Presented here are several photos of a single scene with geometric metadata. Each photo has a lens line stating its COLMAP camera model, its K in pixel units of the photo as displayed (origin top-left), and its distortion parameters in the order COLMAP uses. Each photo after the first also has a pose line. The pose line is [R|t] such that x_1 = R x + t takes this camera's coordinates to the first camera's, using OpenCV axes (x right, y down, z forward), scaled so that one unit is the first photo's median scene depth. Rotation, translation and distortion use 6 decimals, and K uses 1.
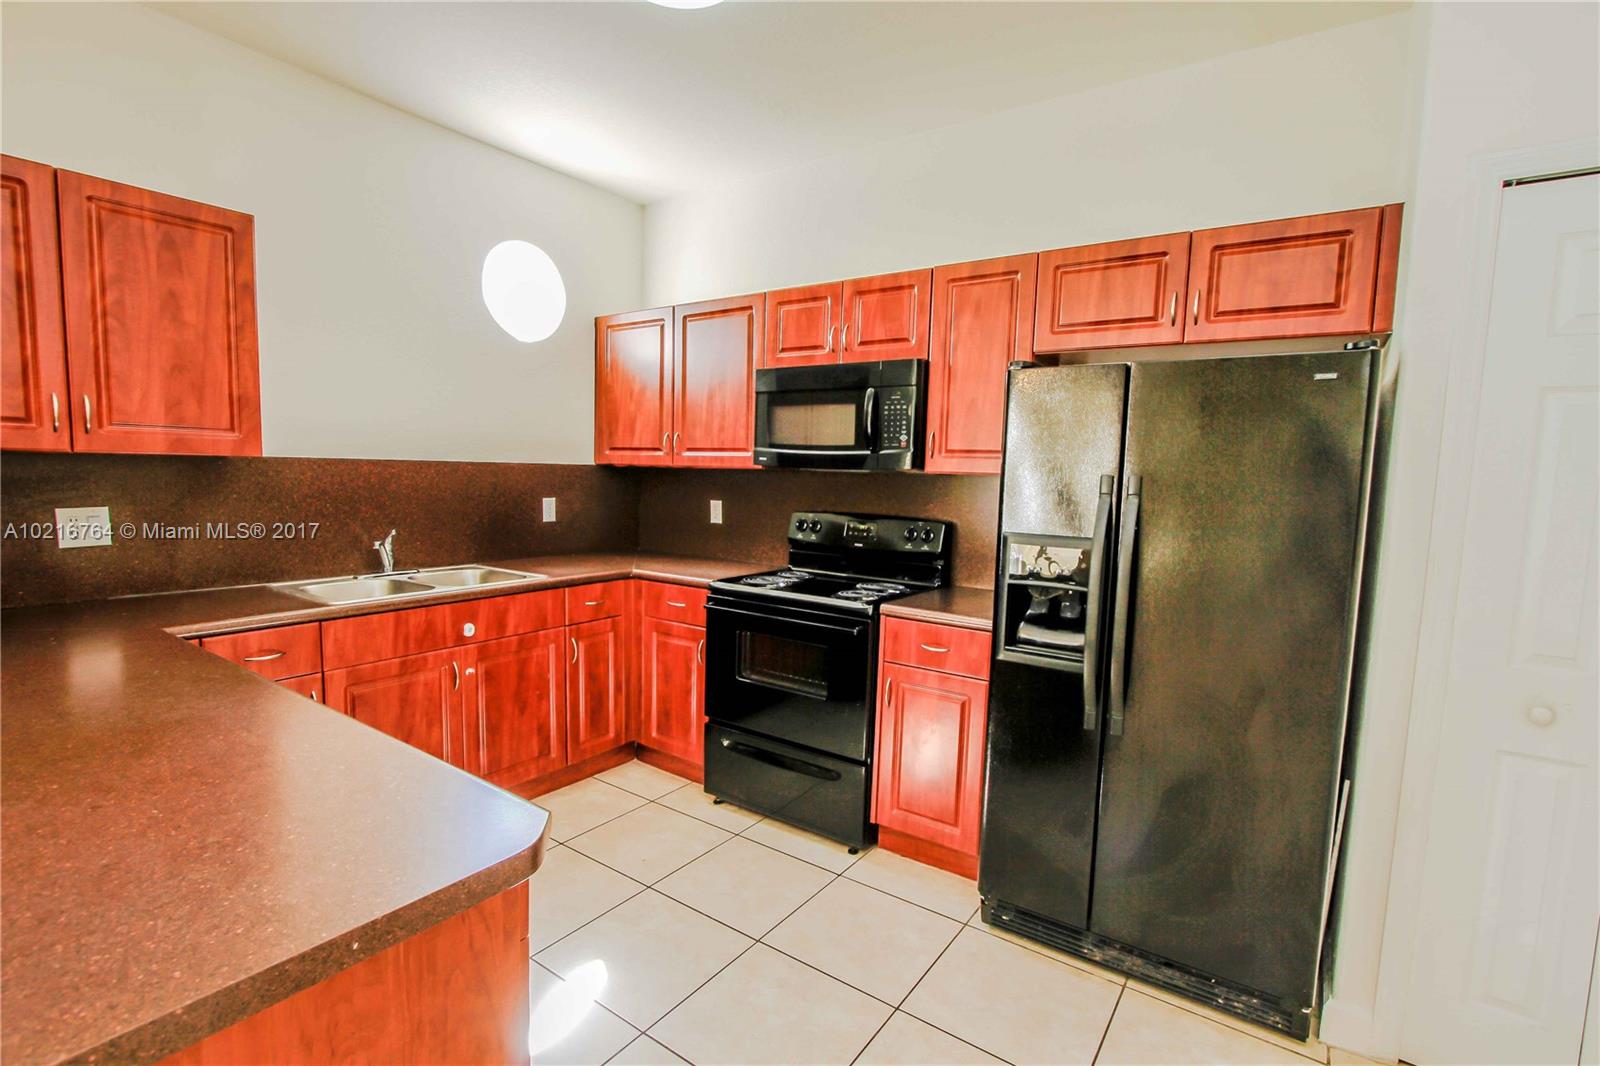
lens RADIAL K [[749.5, 0, 782.1], [0, 749.5, 538.7], [0, 0, 1]] dist [-0.010466, 0.000210]
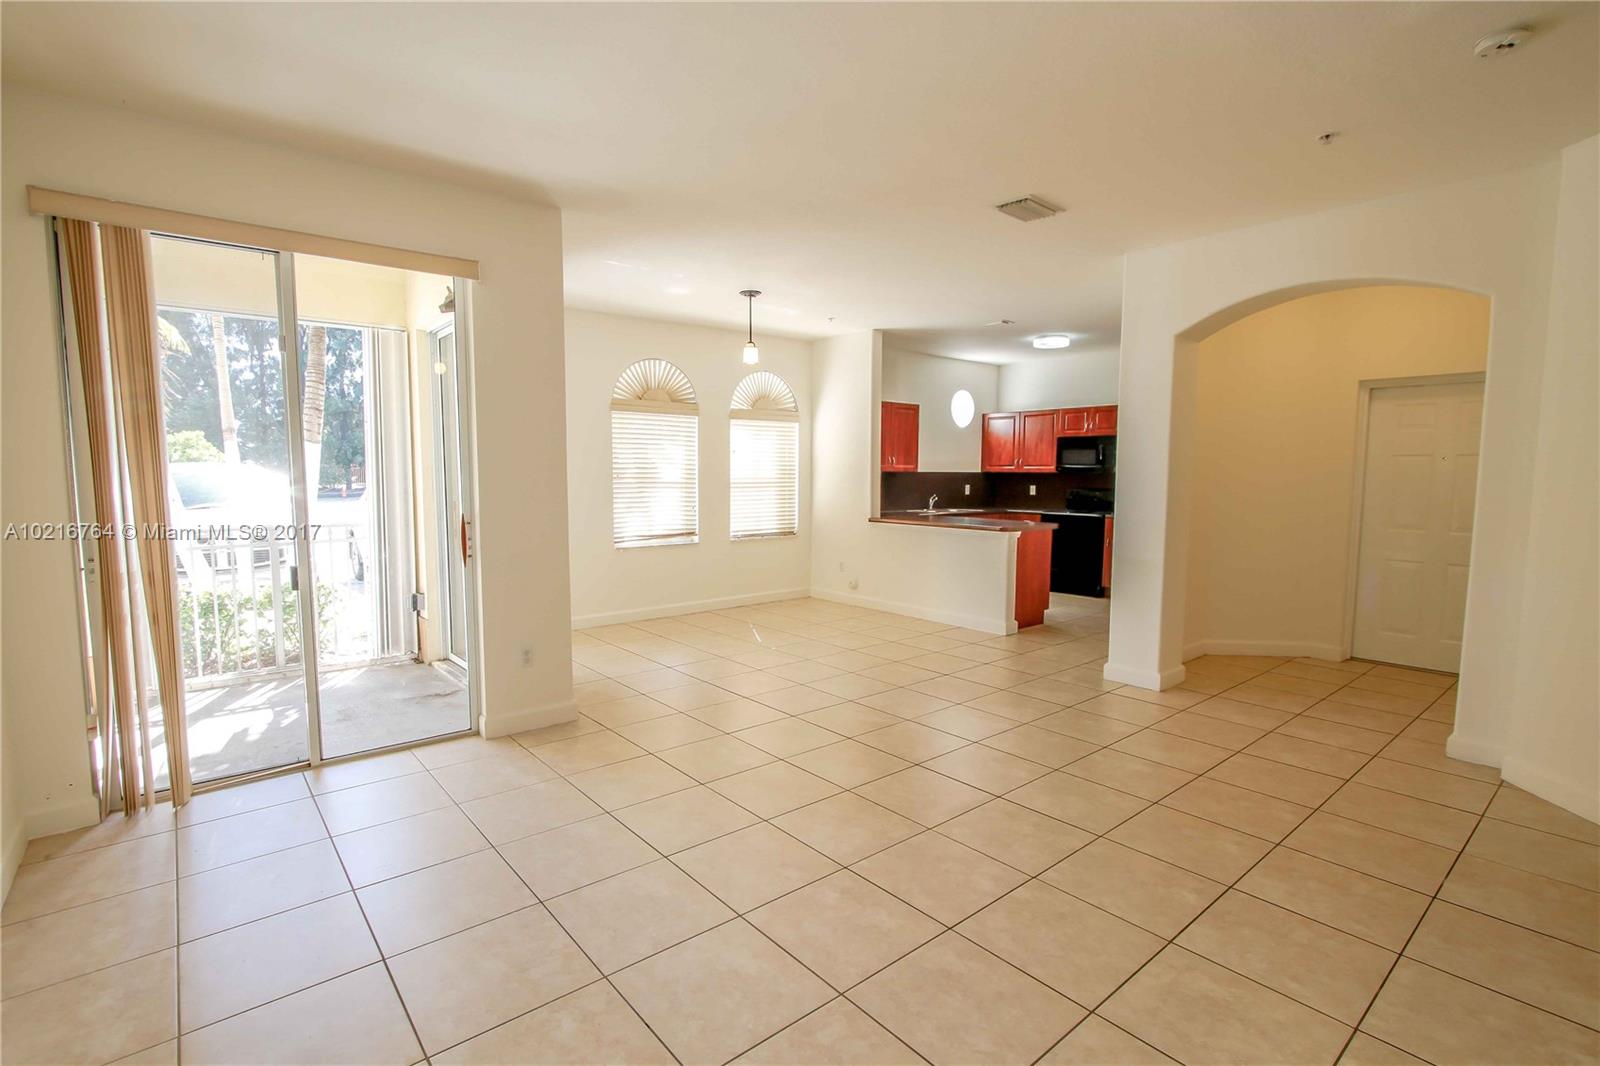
lens RADIAL K [[749.5, 0, 782.1], [0, 749.5, 538.7], [0, 0, 1]] dist [-0.010466, 0.000210]
pose [[0.965386, 0.002094, -0.260819, -0.309948], [-0.004715, 0.999944, -0.009423, 0.195314], [0.260784, 0.010327, 0.965342, -2.065843]]
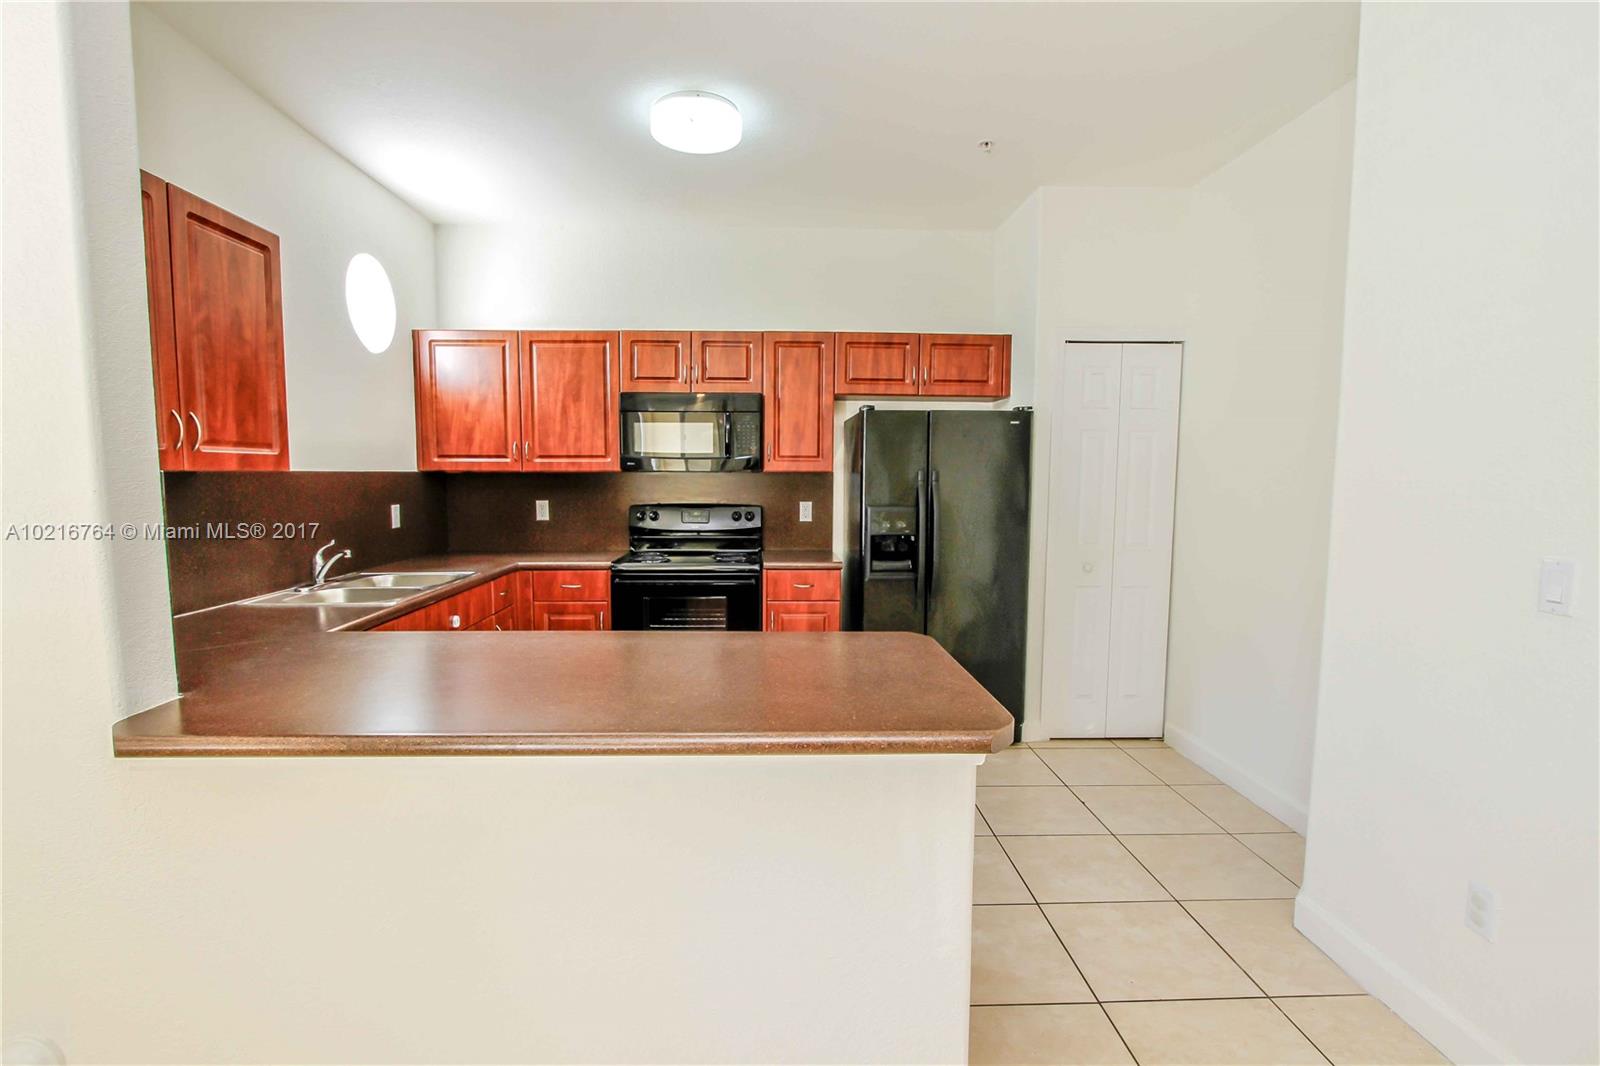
lens RADIAL K [[759.1, 0, 784.3], [0, 759.1, 539.9], [0, 0, 1]] dist [-0.017296, 0.001698]
pose [[0.796736, -0.076287, 0.599493, -0.623601], [0.074020, 0.996850, 0.028477, 0.004232], [-0.599777, 0.021685, 0.799873, -0.184343]]
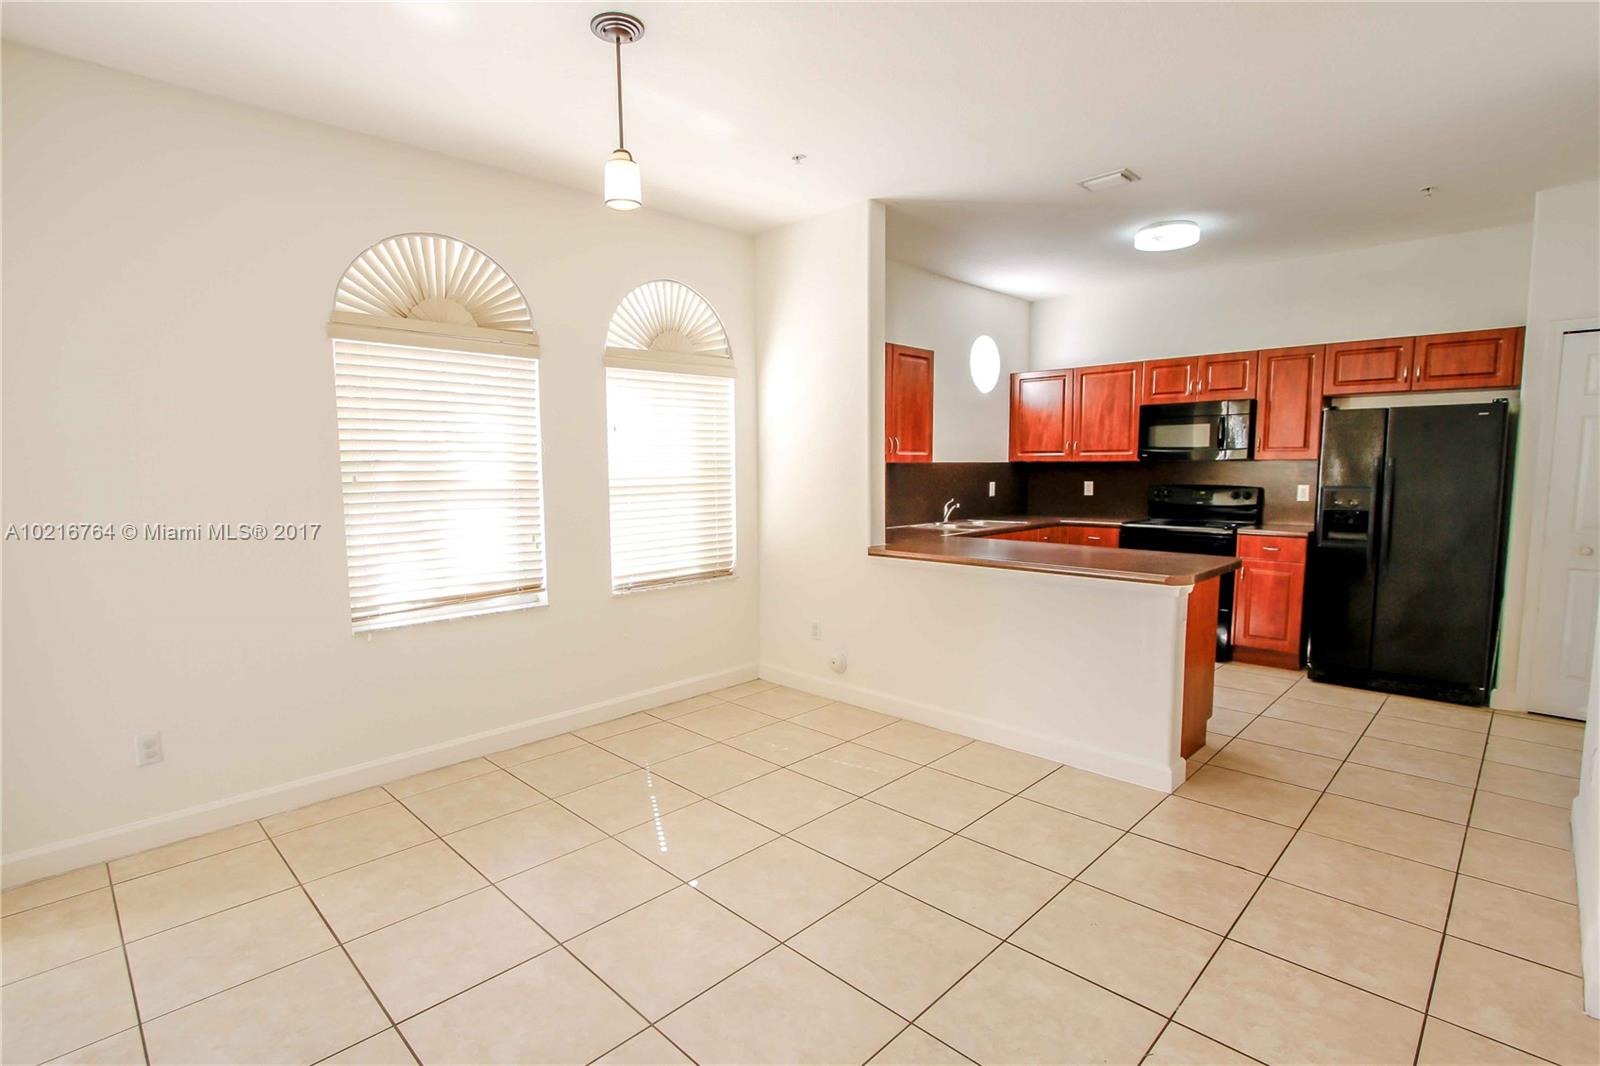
lens RADIAL K [[759.1, 0, 784.3], [0, 759.1, 539.9], [0, 0, 1]] dist [-0.017296, 0.001698]
pose [[0.986336, -0.016165, -0.163949, -0.607482], [0.016786, 0.999856, 0.002402, 0.079452], [0.163887, -0.005121, 0.986466, -0.961551]]
